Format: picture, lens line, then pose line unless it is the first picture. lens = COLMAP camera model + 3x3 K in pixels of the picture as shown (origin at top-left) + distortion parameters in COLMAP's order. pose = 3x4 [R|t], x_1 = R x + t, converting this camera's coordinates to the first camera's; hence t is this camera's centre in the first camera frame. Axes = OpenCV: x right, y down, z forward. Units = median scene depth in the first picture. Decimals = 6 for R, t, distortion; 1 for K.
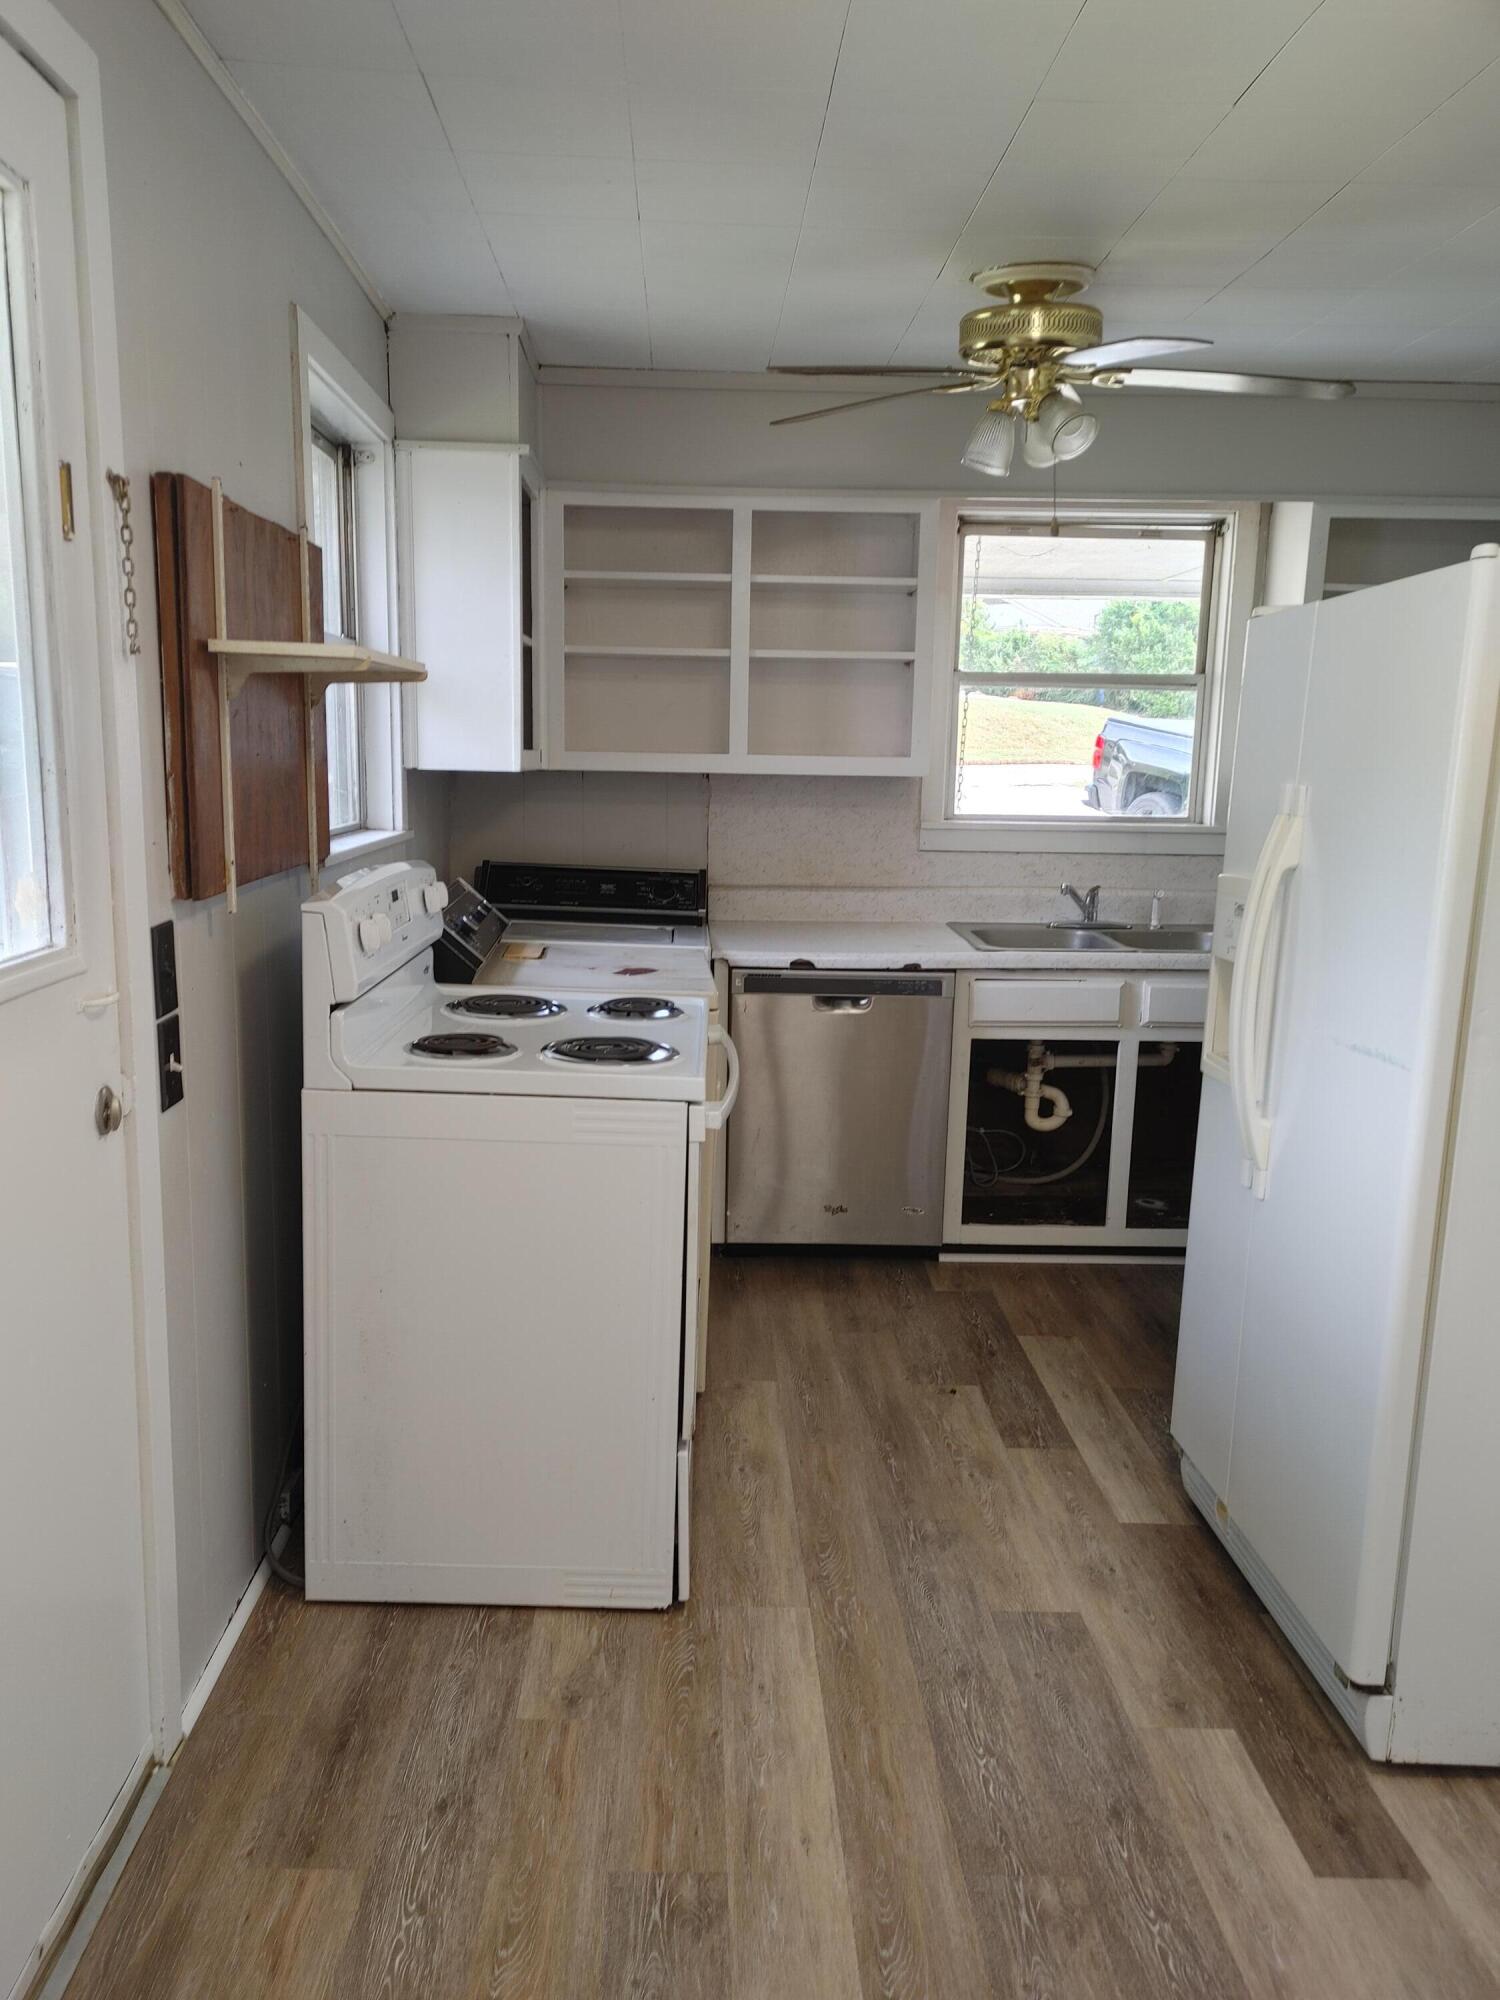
lens RADIAL K [[1523.4, 0, 742.2], [0, 1523.4, 1012.8], [0, 0, 1]] dist [0.054261, -0.037160]
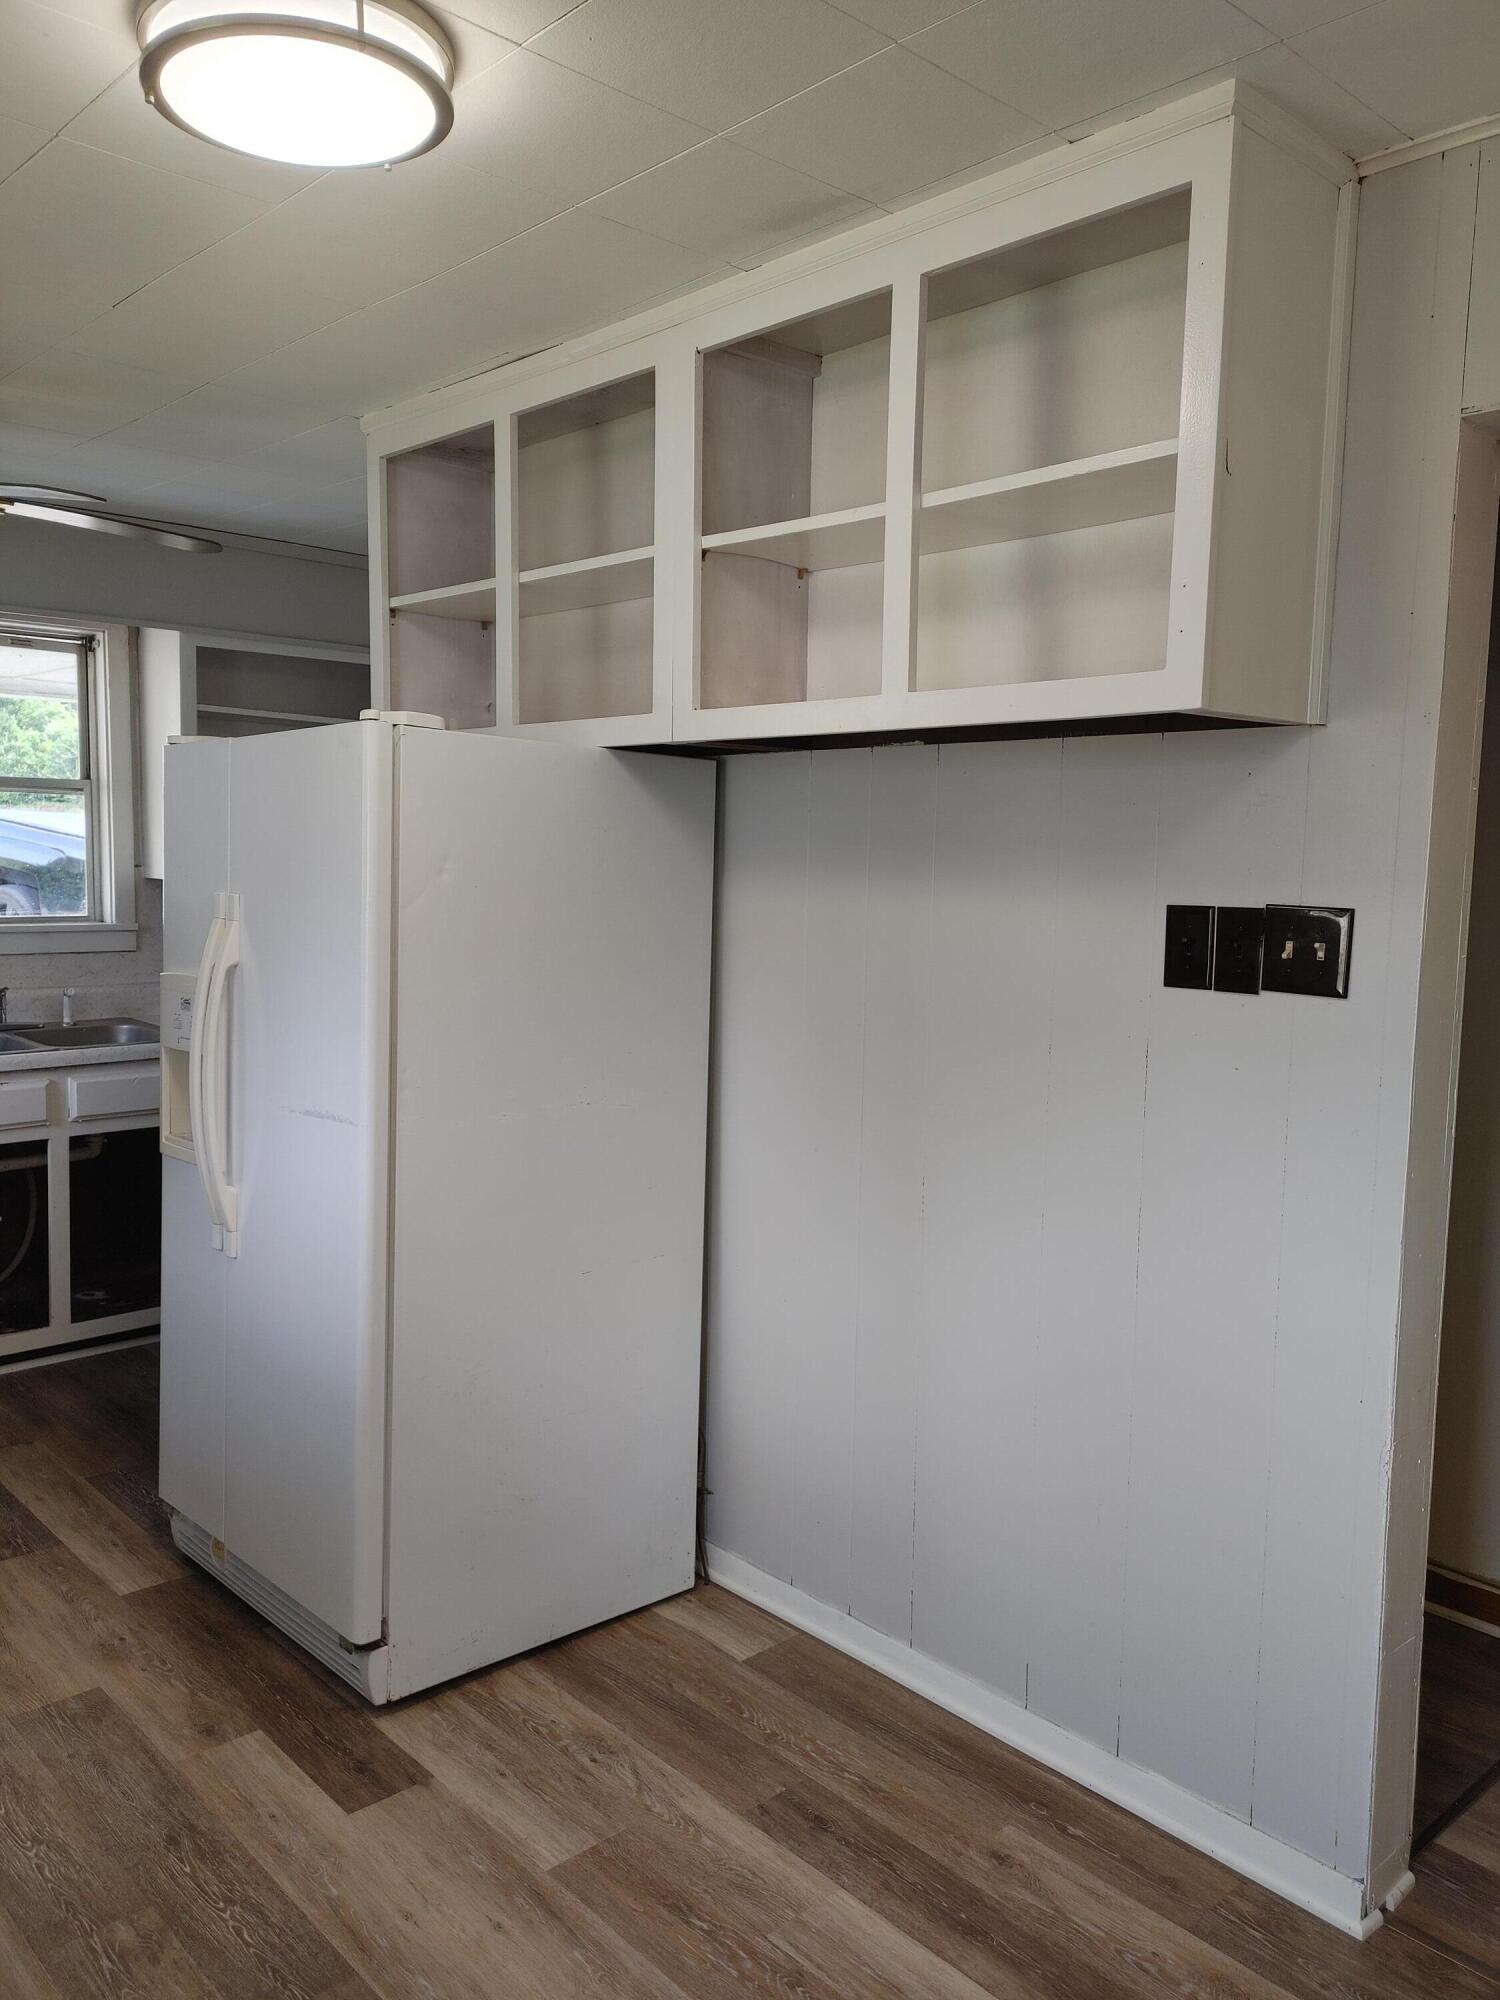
lens RADIAL K [[1523.4, 0, 751.3], [0, 1523.4, 1001.3], [0, 0, 1]] dist [0.054261, -0.037160]
pose [[0.745722, -0.067502, 0.662829, -0.108879], [0.107956, 0.993950, -0.020233, -0.002068], [-0.657453, 0.086645, 0.748498, -0.107993]]
